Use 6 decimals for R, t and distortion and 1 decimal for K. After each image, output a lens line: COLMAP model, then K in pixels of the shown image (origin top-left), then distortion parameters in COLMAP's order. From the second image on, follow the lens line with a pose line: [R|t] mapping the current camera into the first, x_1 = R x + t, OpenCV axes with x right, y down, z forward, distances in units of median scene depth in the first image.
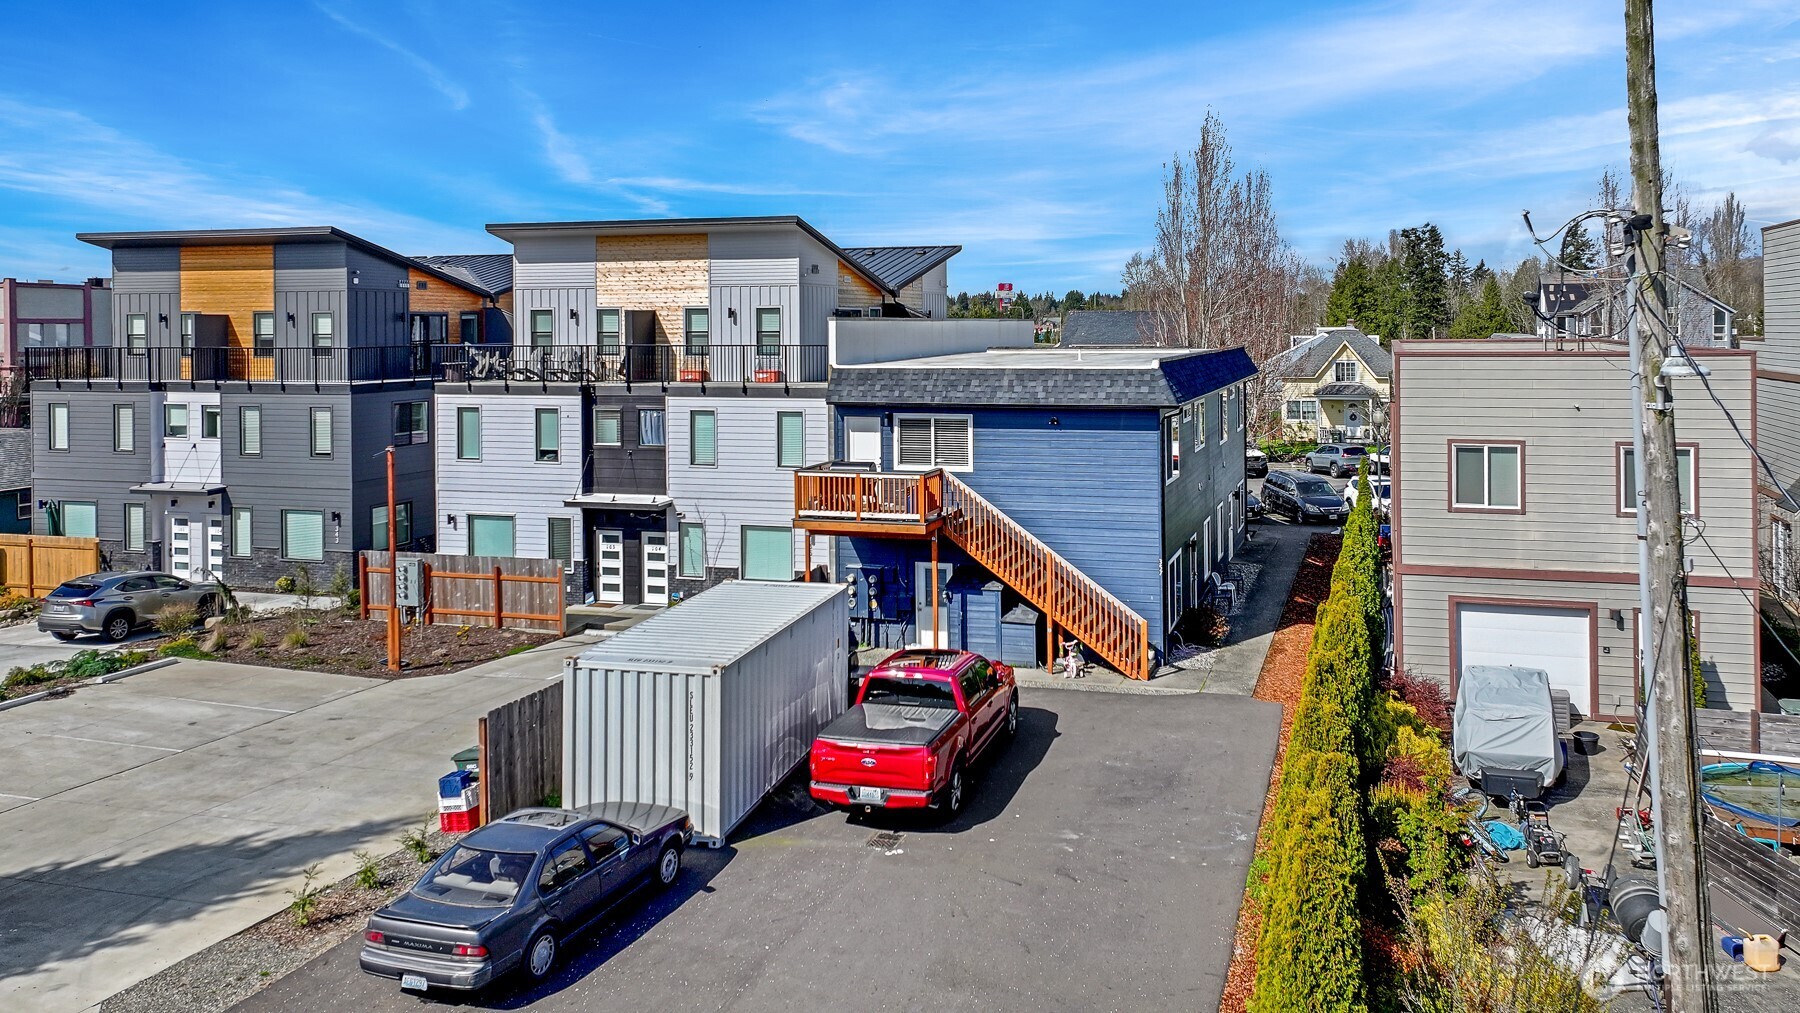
lens RADIAL K [[1427.3, 0, 900.0], [0, 1427.3, 506.5], [0, 0, 1]] dist [-0.000360, 0.008806]
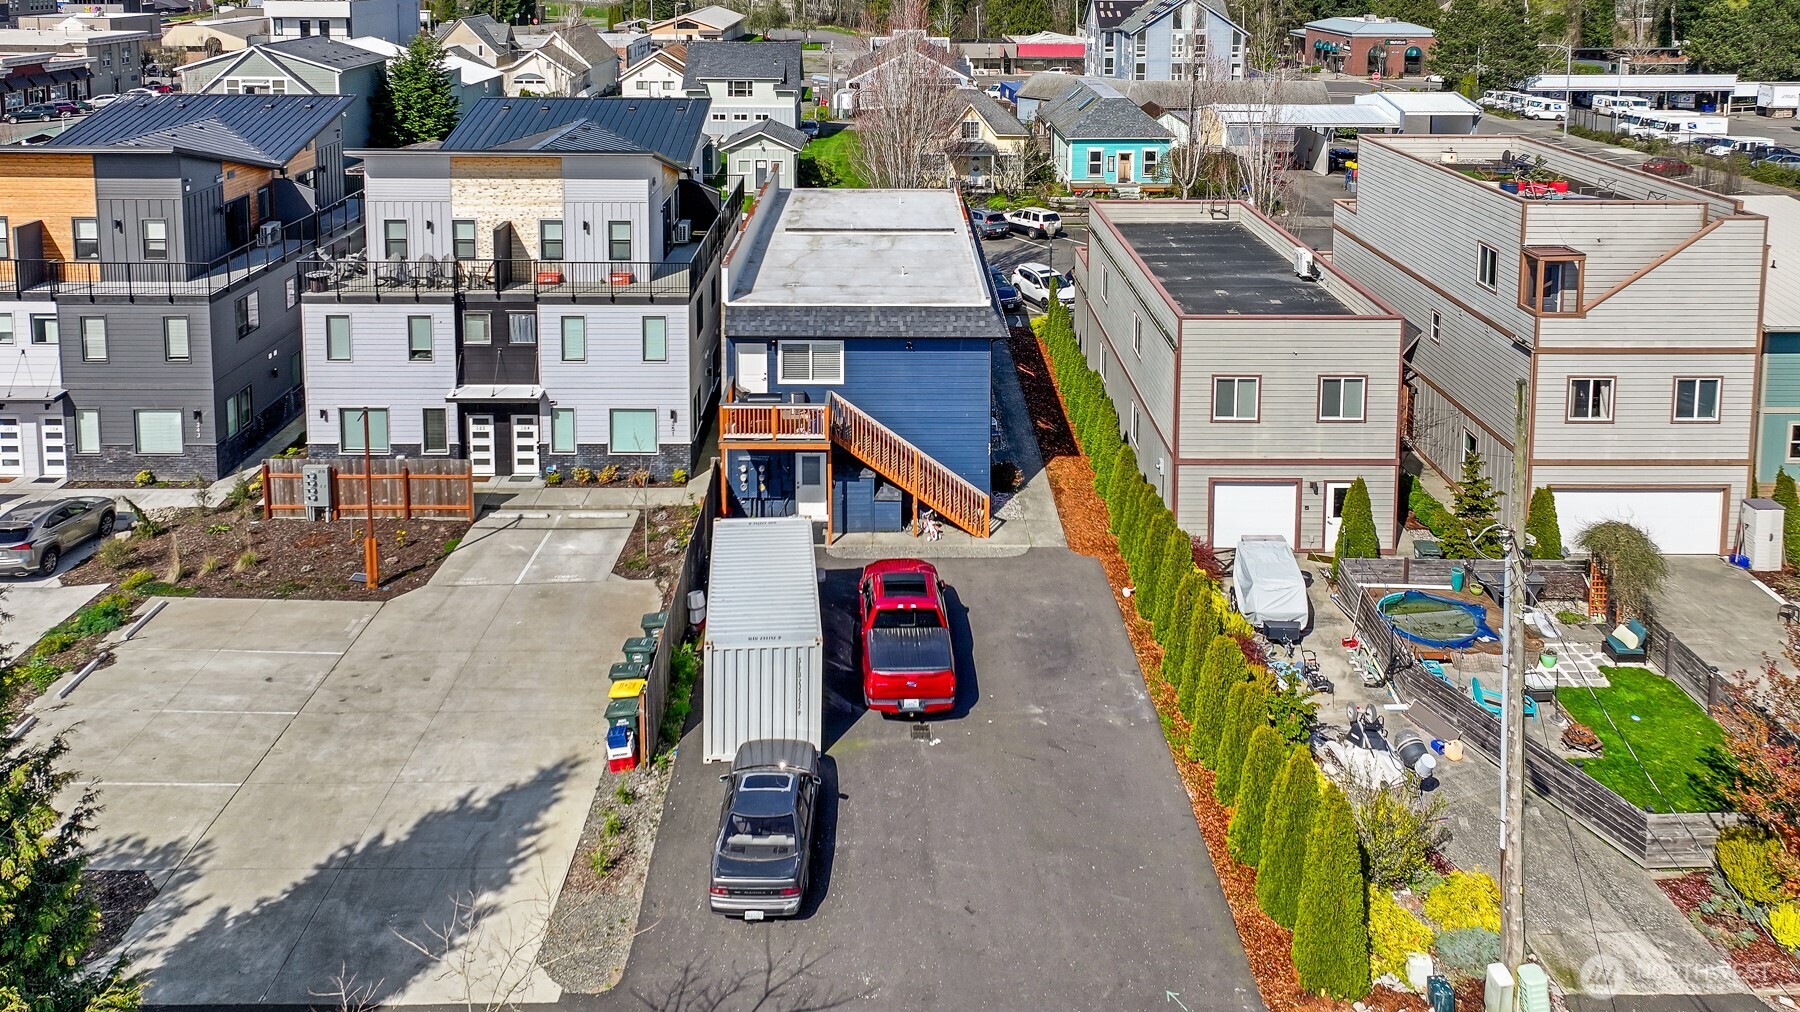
lens RADIAL K [[1395.4, 0, 897.8], [0, 1395.4, 389.6], [0, 0, 1]] dist [-0.003148, -0.000503]
pose [[0.952942, -0.077267, 0.293139, -0.218312], [0.031435, 0.986946, 0.157955, -0.174589], [-0.301517, -0.141307, 0.942932, -0.152185]]
